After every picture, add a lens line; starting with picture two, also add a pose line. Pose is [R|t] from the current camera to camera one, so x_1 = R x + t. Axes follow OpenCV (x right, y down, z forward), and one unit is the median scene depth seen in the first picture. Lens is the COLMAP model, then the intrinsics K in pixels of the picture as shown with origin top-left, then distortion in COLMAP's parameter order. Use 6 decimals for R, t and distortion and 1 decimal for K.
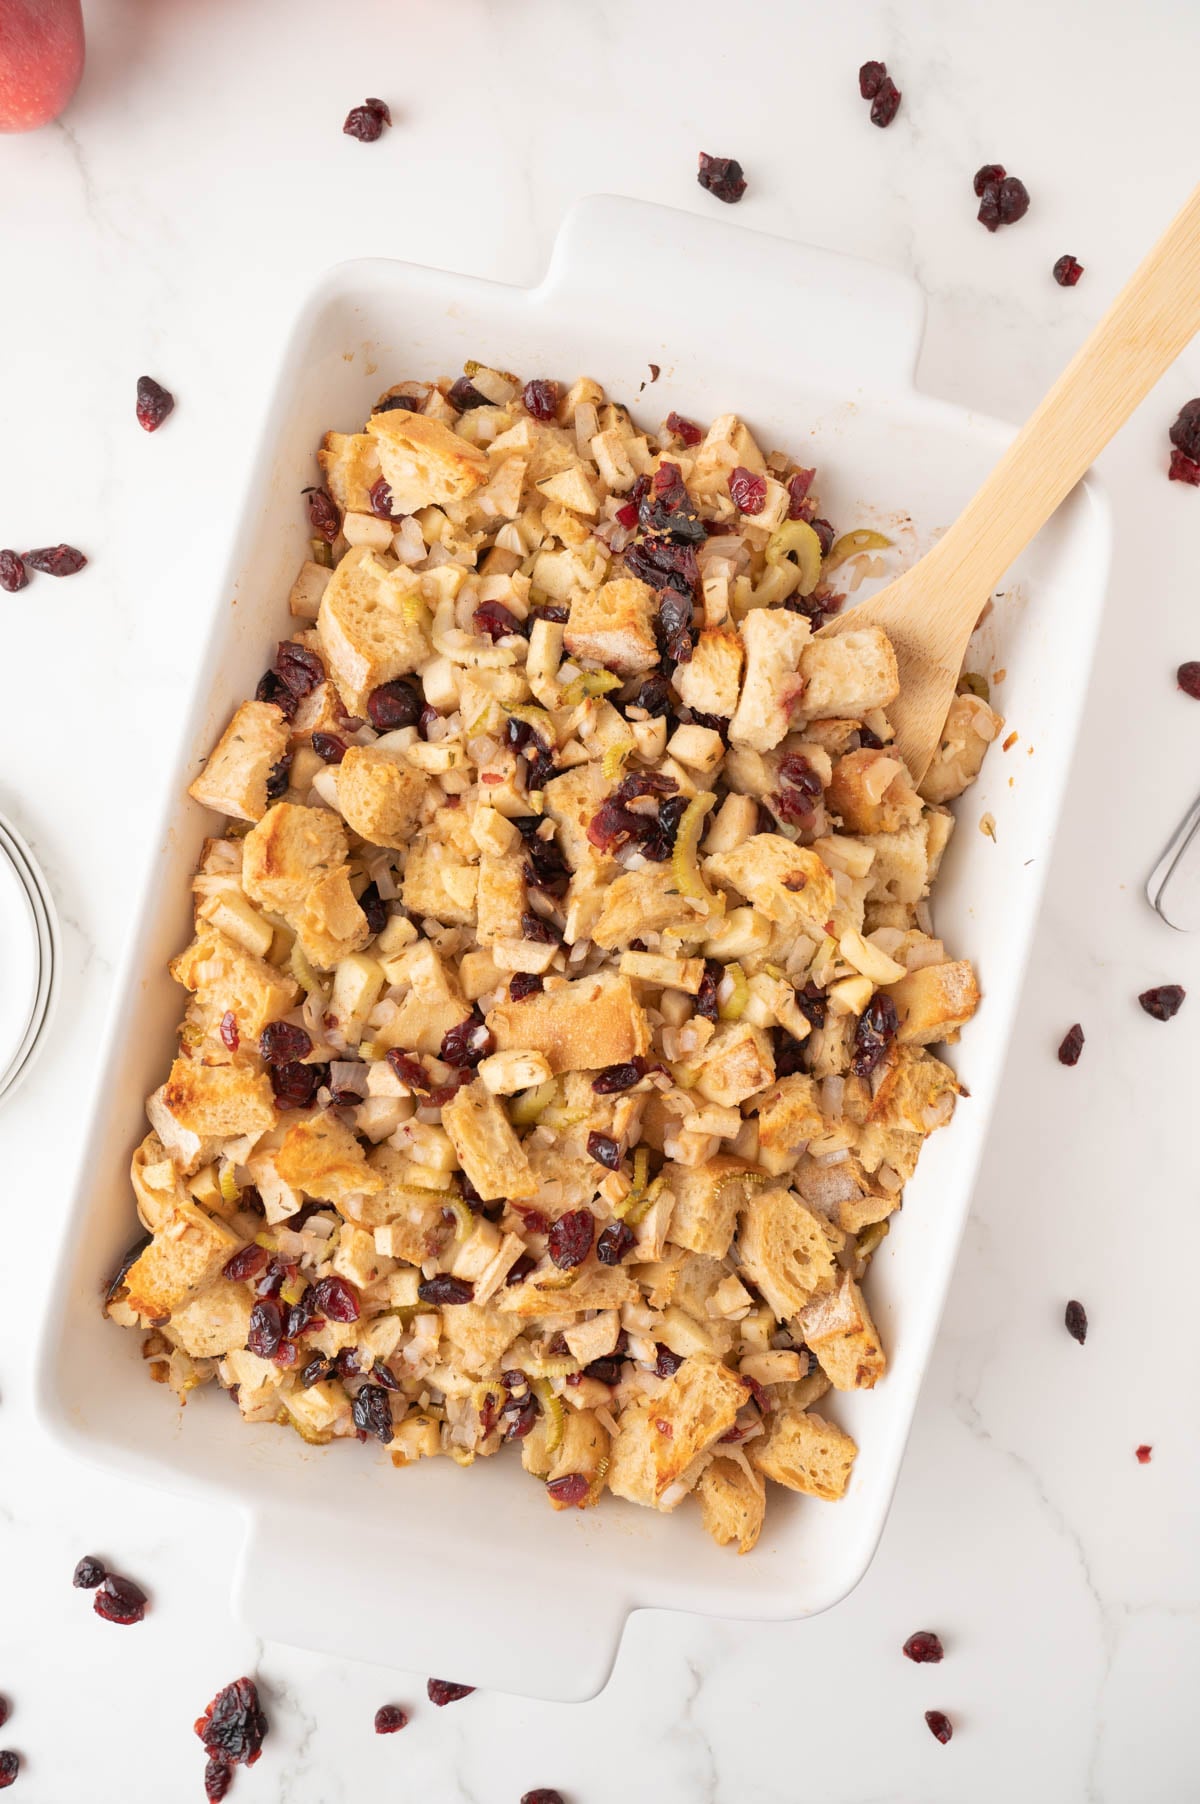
lens RADIAL K [[1239.6, 0, 592.0], [0, 1239.6, 921.8], [0, 0, 1]] dist [-0.003124, 0.000992]
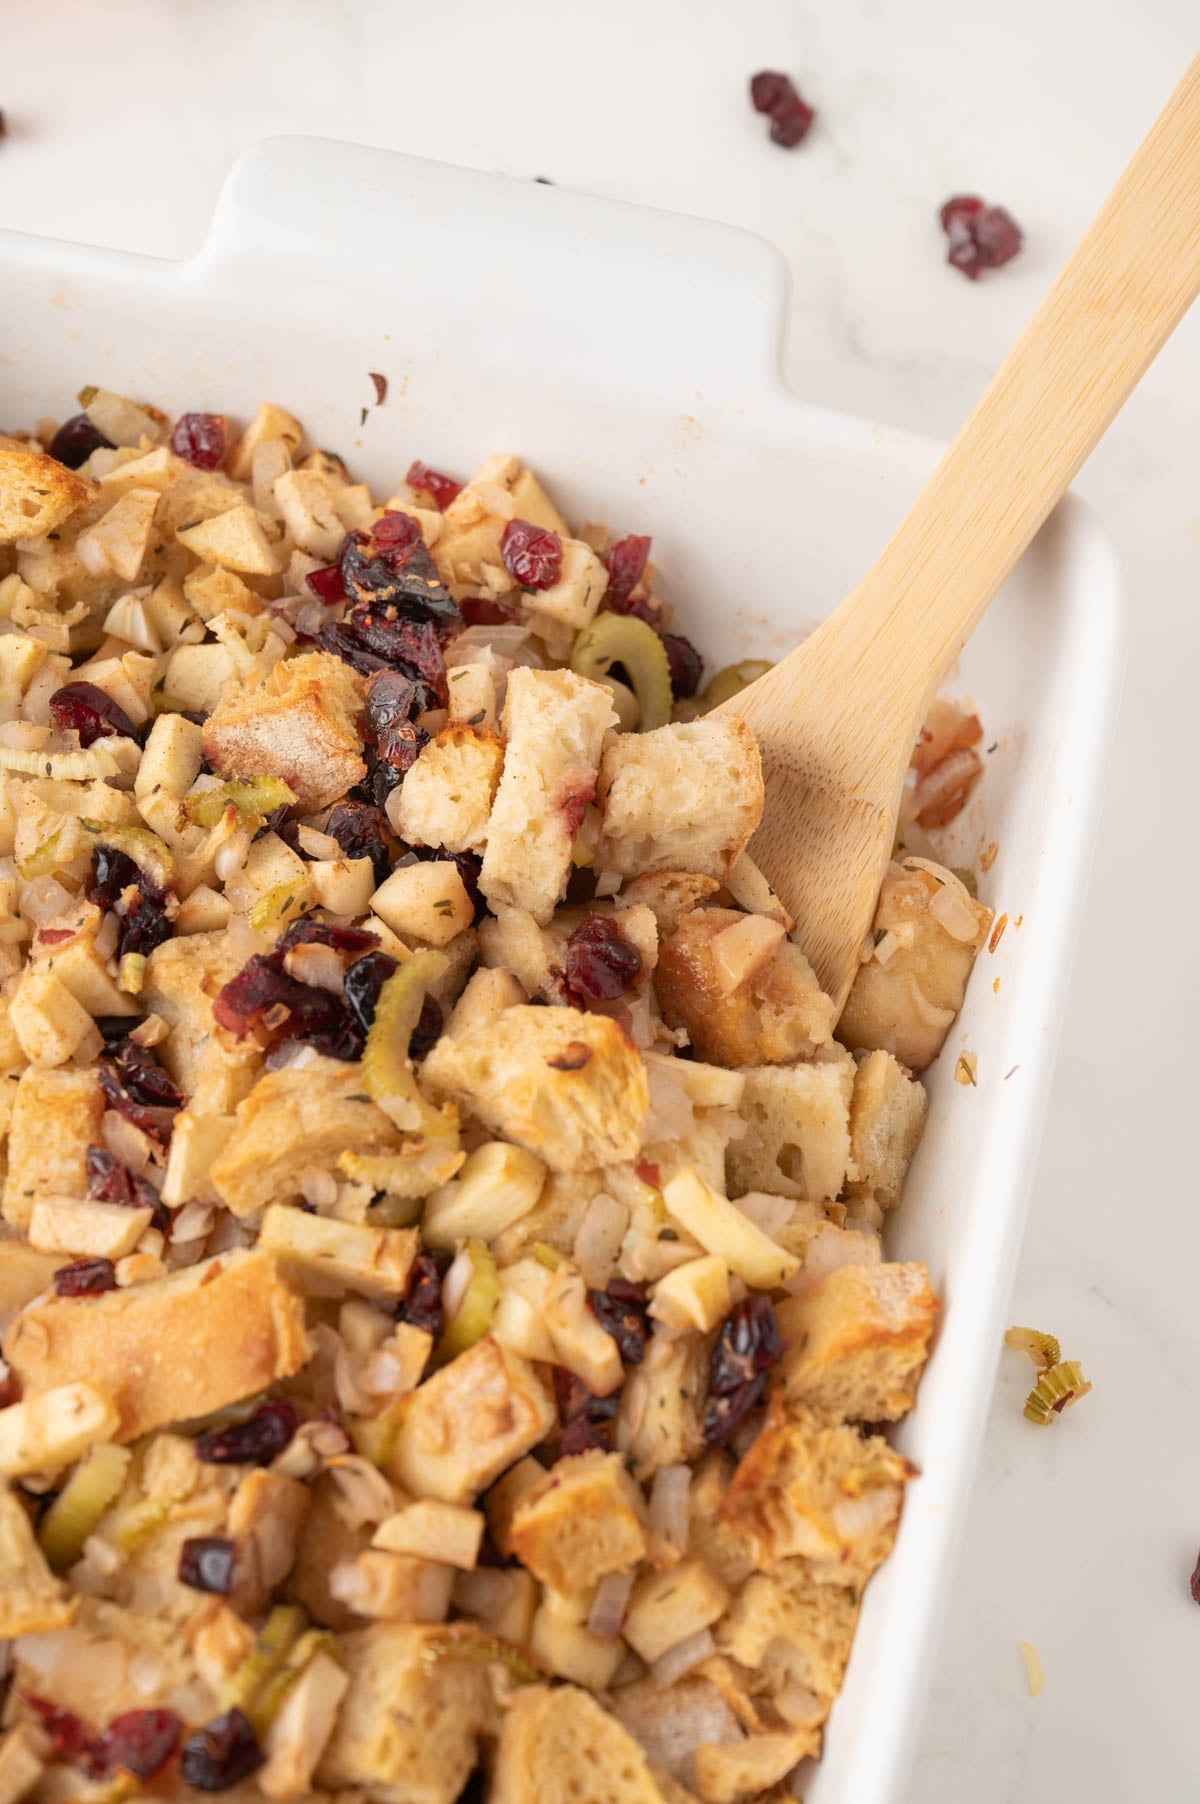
lens RADIAL K [[3549.7, 0, 601.7], [0, 3549.7, 901.2], [0, 0, 1]] dist [-0.002587, 0.000000]
pose [[0.999903, 0.008246, -0.011181, 0.187695], [-0.012841, 0.855728, -0.517267, 0.710914], [0.005303, 0.517360, 0.855751, -0.397539]]
